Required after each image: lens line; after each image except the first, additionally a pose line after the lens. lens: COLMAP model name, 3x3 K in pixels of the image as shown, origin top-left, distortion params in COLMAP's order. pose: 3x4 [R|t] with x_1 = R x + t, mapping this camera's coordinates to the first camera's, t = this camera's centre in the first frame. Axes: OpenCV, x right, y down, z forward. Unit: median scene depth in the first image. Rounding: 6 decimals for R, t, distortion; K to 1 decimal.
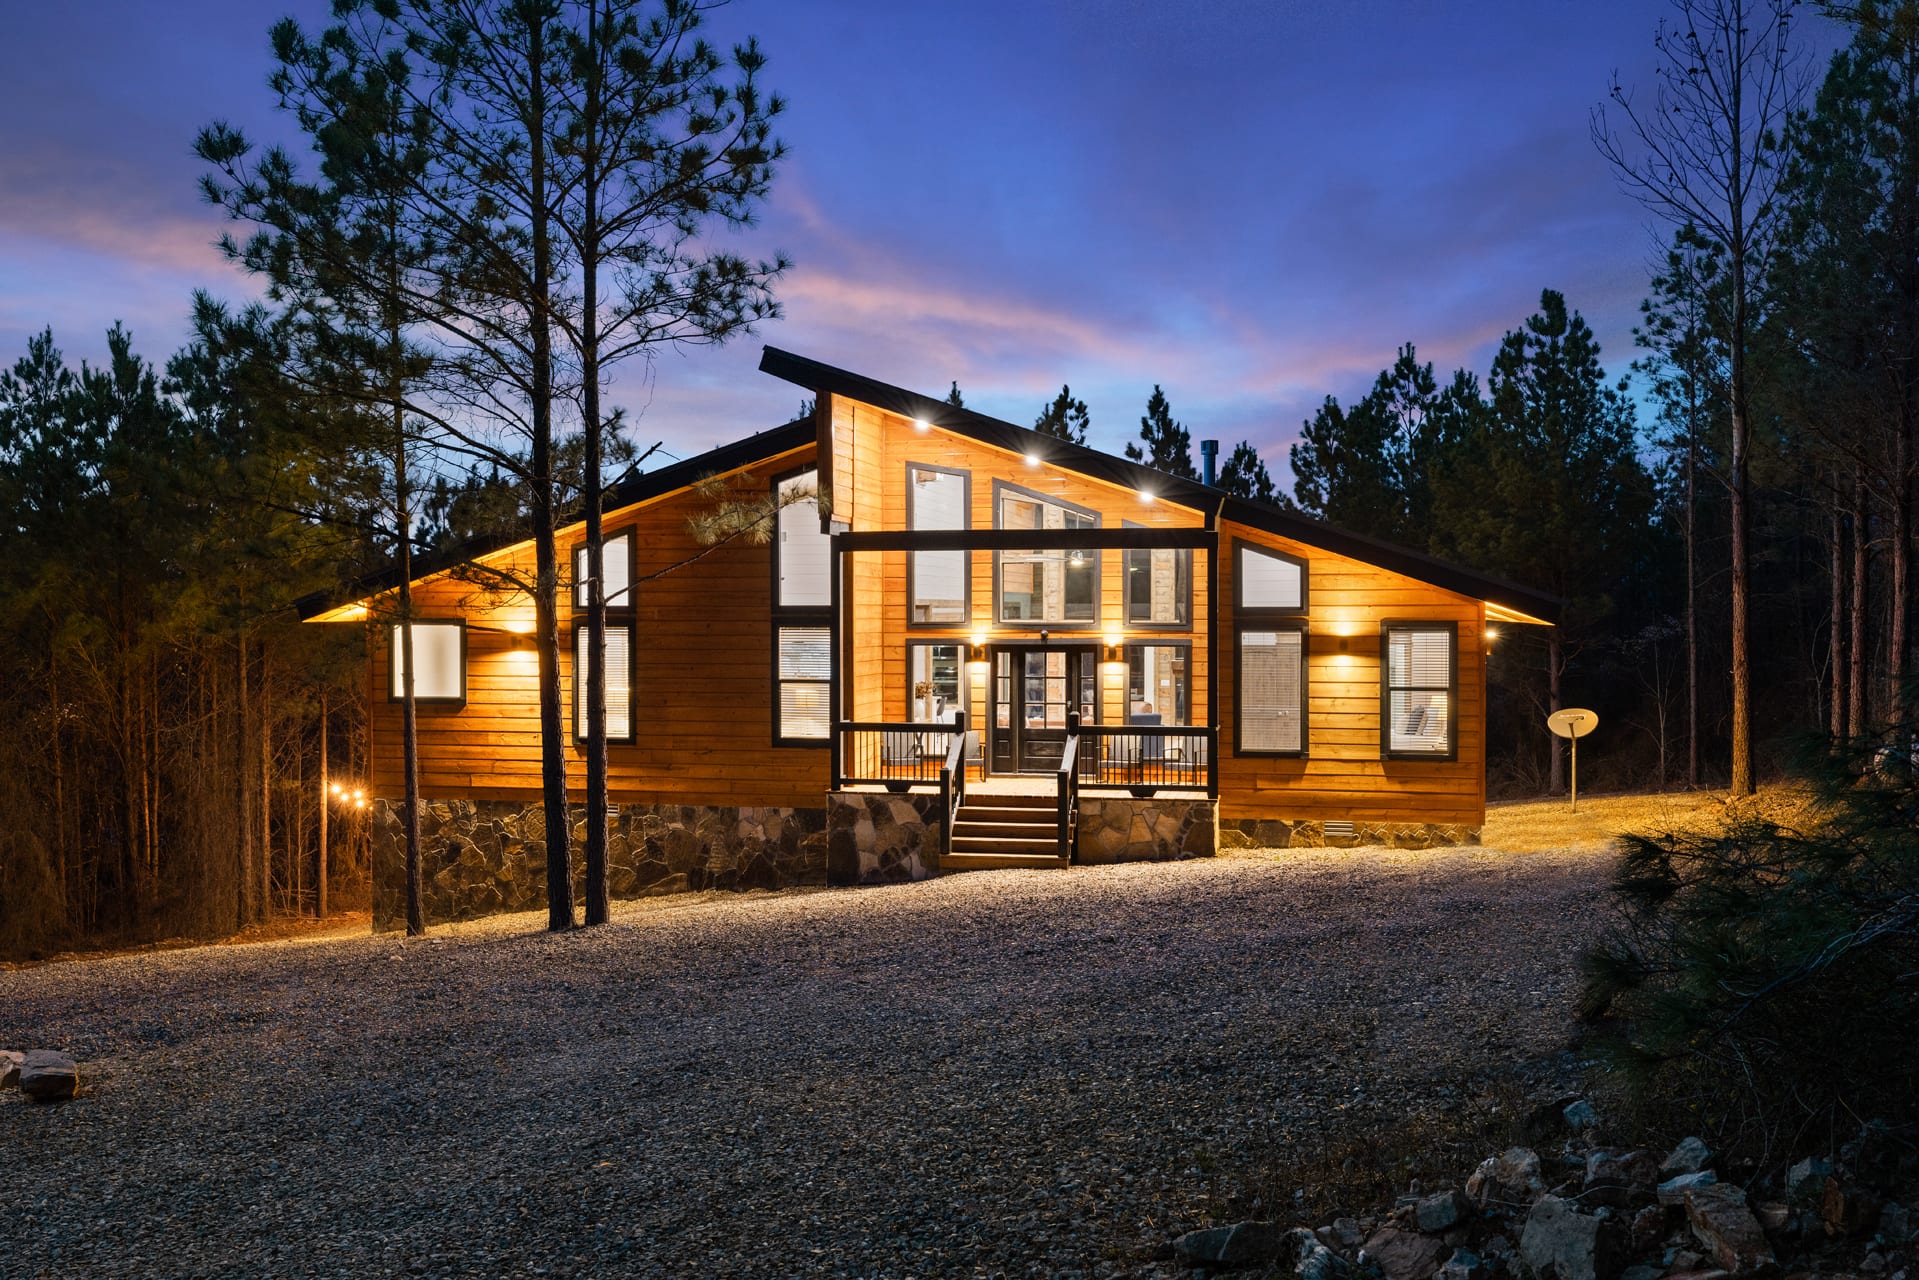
lens RADIAL K [[1739.0, 0, 952.0], [0, 1739.0, 683.5], [0, 0, 1]] dist [0.083564, 0.030993]
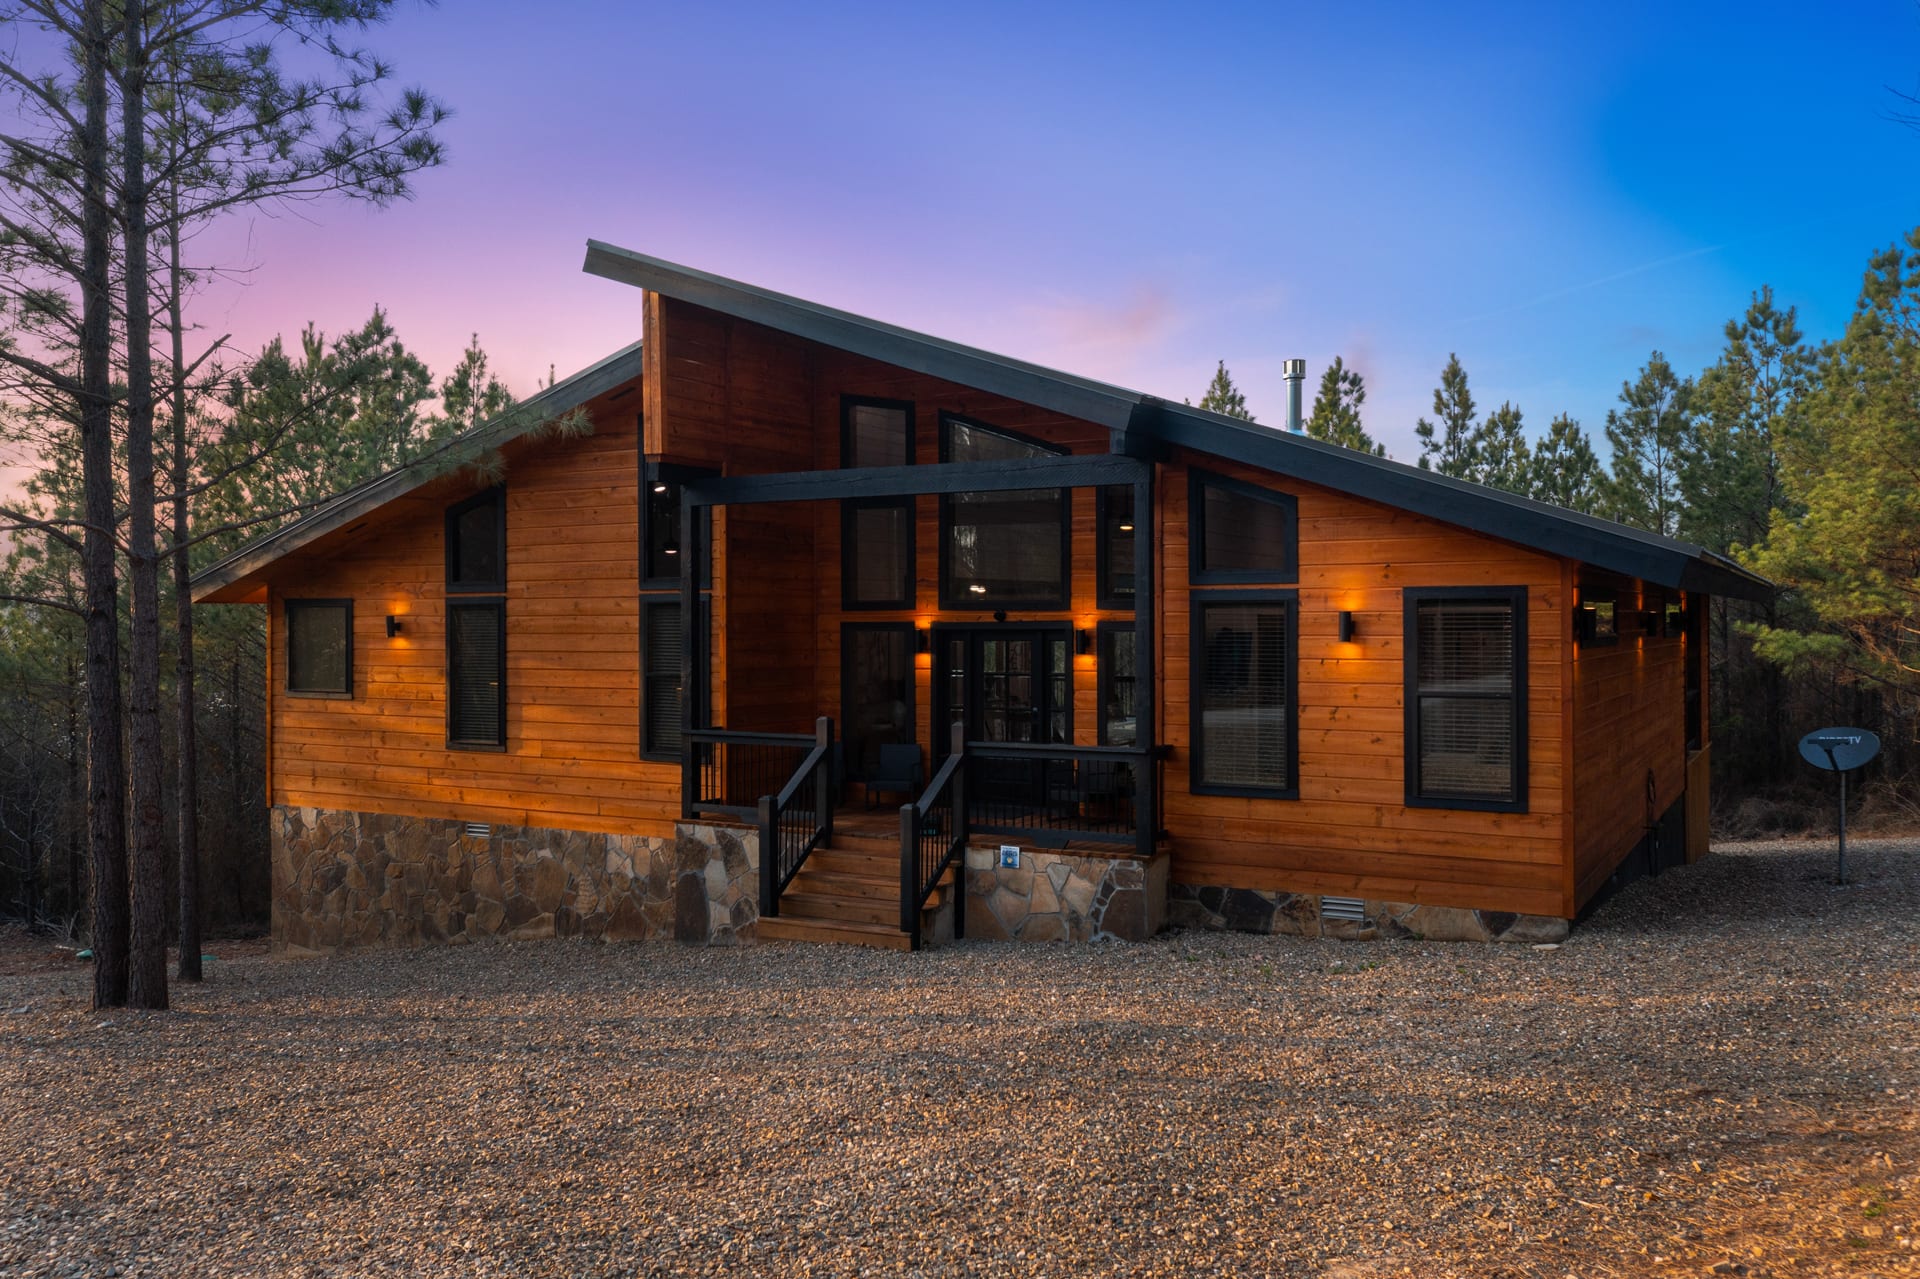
lens RADIAL K [[1536.1, 0, 957.1], [0, 1536.1, 641.7], [0, 0, 1]] dist [0.085126, 0.004076]
pose [[0.959657, 0.004200, -0.281143, 0.220324], [-0.010652, 0.999714, -0.021424, -0.003063], [0.280973, 0.023554, 0.959427, 0.354941]]
